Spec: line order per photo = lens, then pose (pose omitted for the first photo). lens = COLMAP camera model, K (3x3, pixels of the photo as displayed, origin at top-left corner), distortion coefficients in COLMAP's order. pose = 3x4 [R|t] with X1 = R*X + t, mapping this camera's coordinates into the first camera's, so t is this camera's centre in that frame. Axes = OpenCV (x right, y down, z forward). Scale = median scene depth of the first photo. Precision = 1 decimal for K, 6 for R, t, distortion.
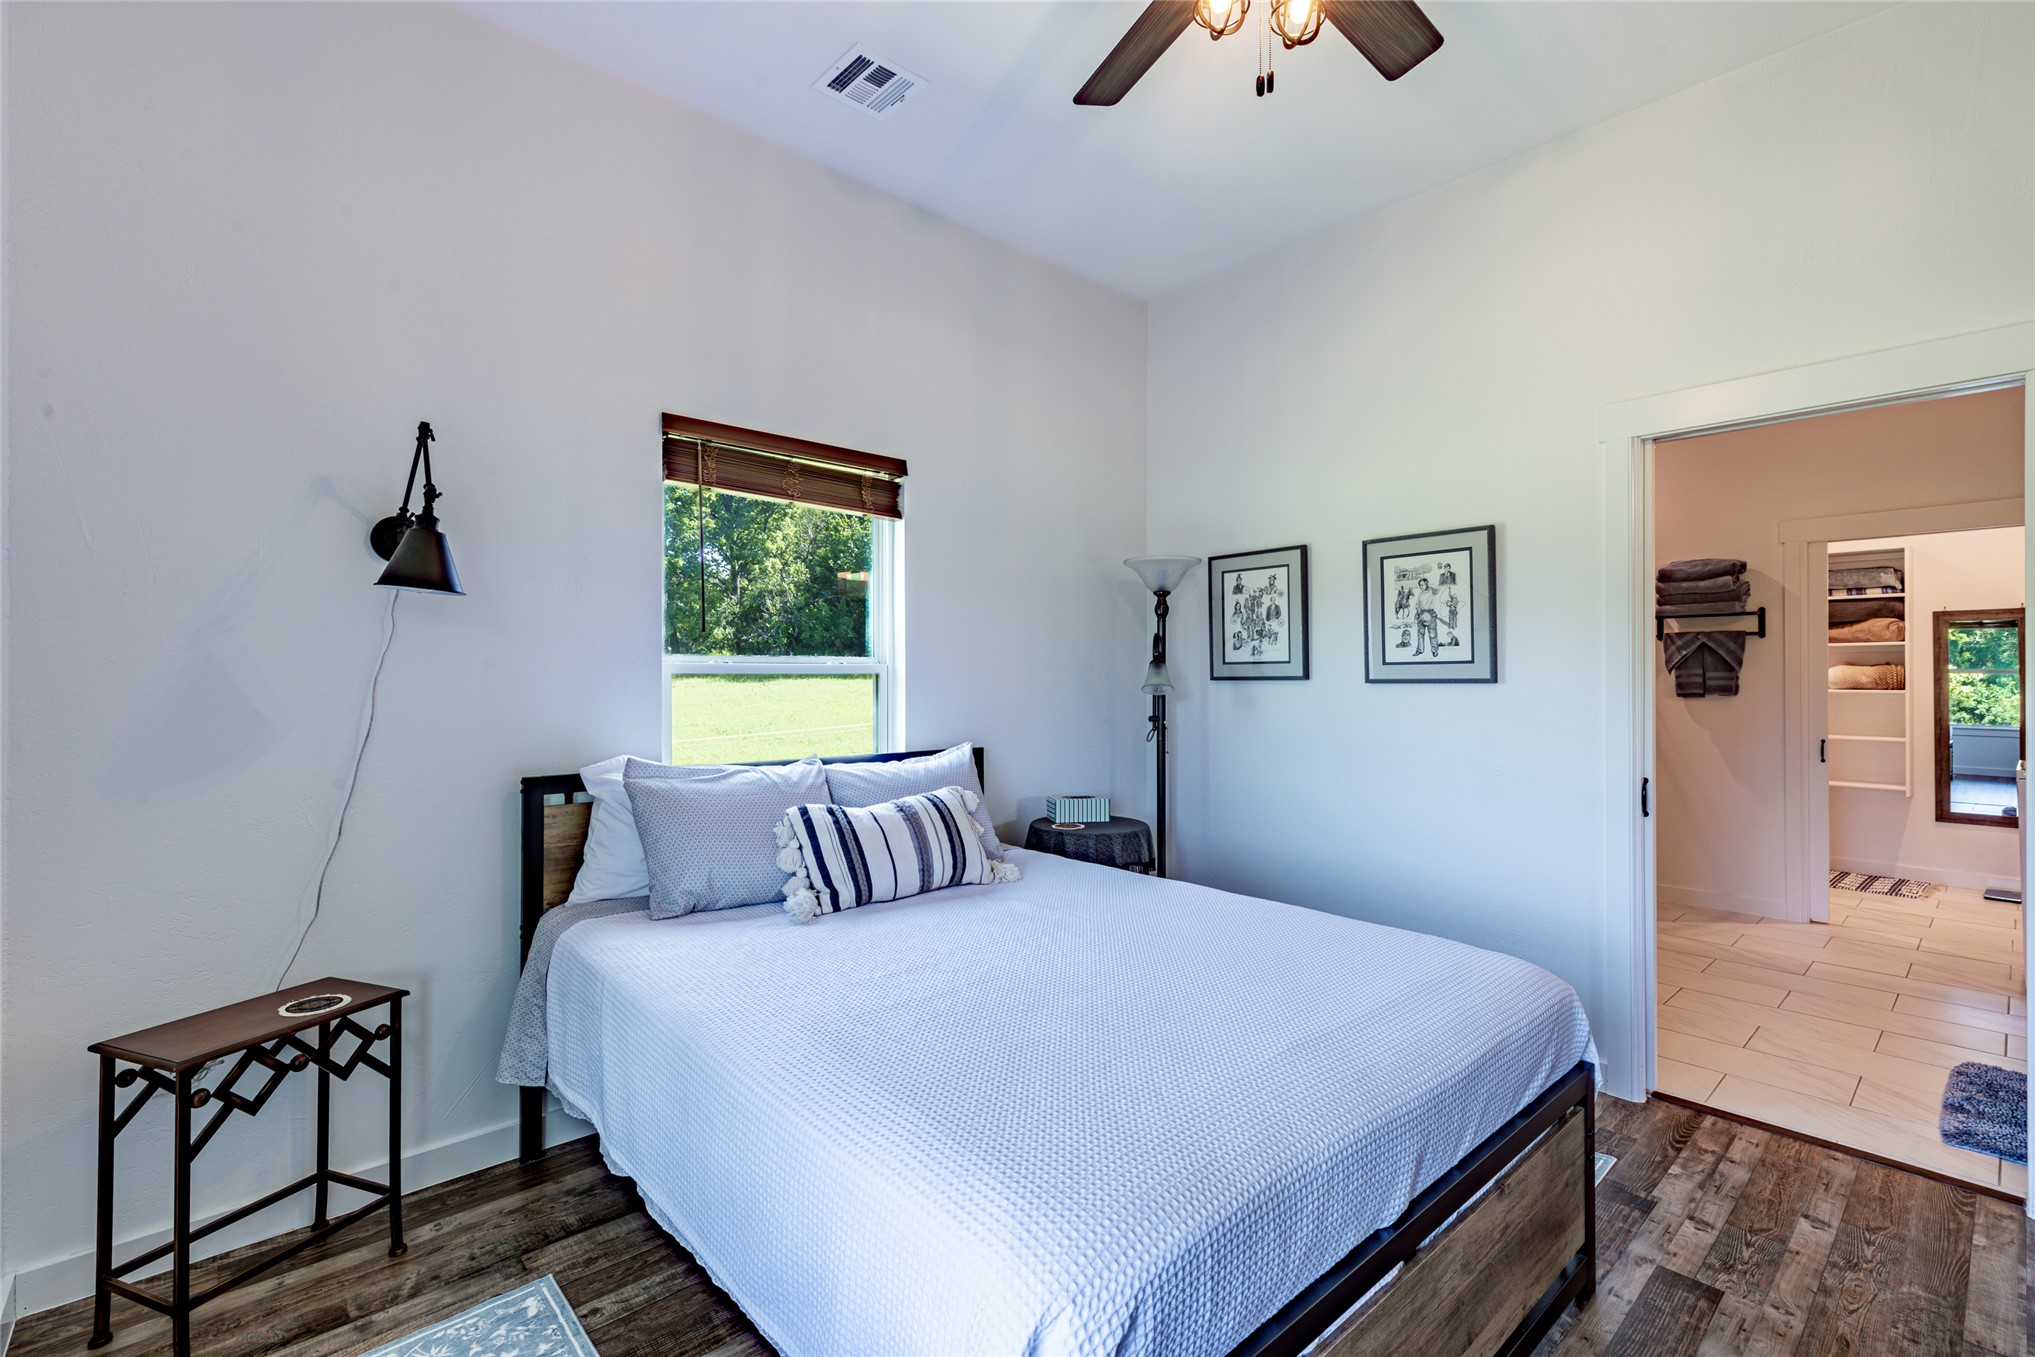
lens RADIAL K [[908.5, 0, 1021.1], [0, 908.5, 675.9], [0, 0, 1]] dist [0.004512, -0.000878]
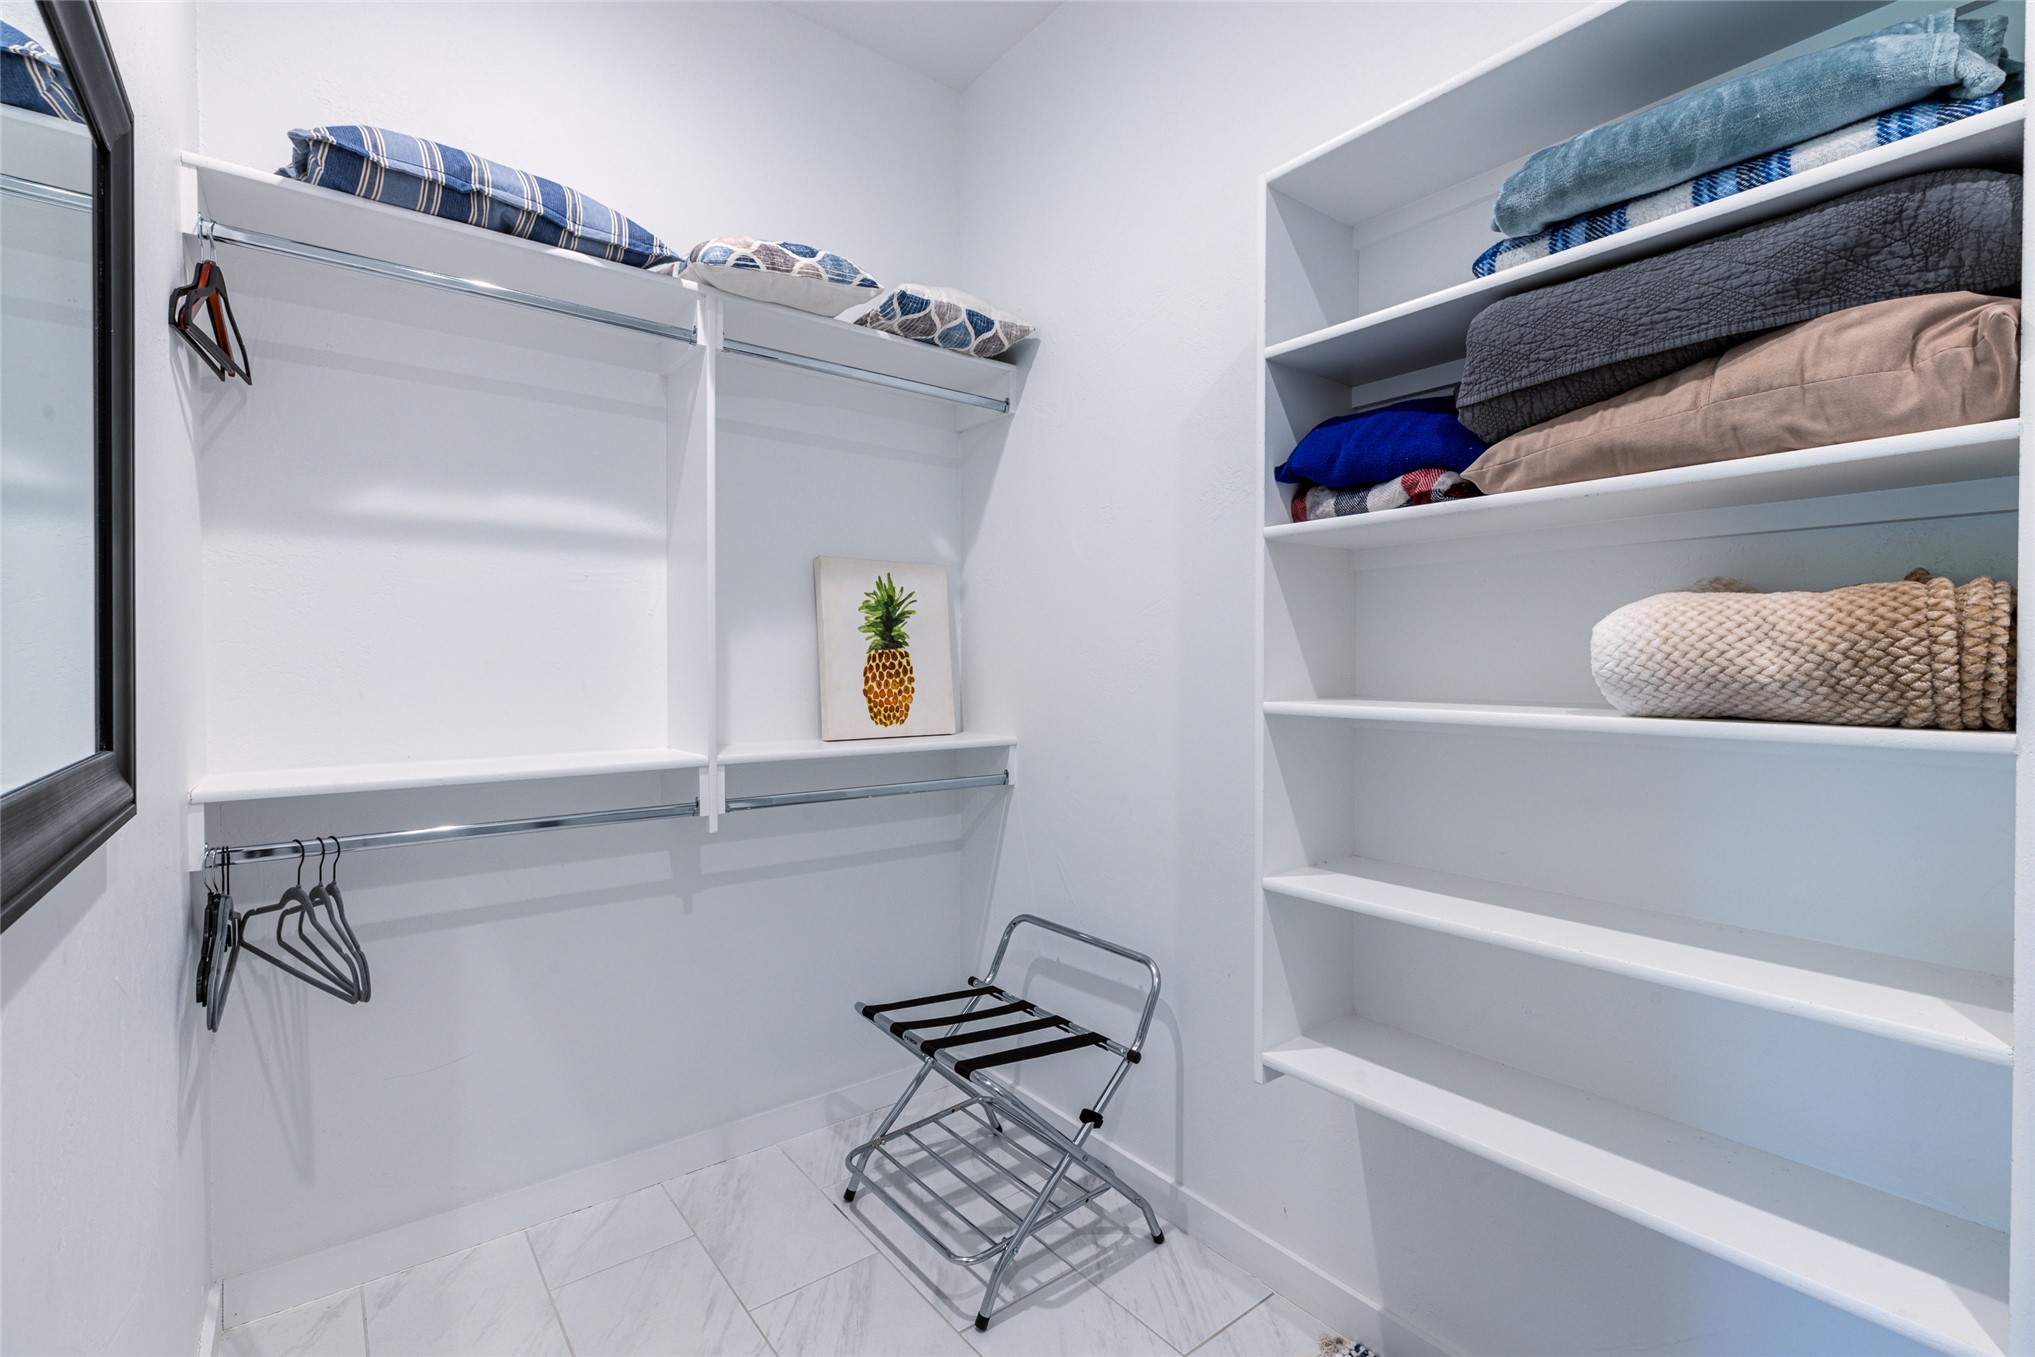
lens RADIAL K [[908.5, 0, 1014.6], [0, 908.5, 672.6], [0, 0, 1]] dist [0.004512, -0.000878]
pose [[0.997162, -0.002501, -0.075244, 0.787565], [0.003763, 0.999855, 0.016636, 0.002303], [0.075192, -0.016872, 0.997026, 0.807920]]
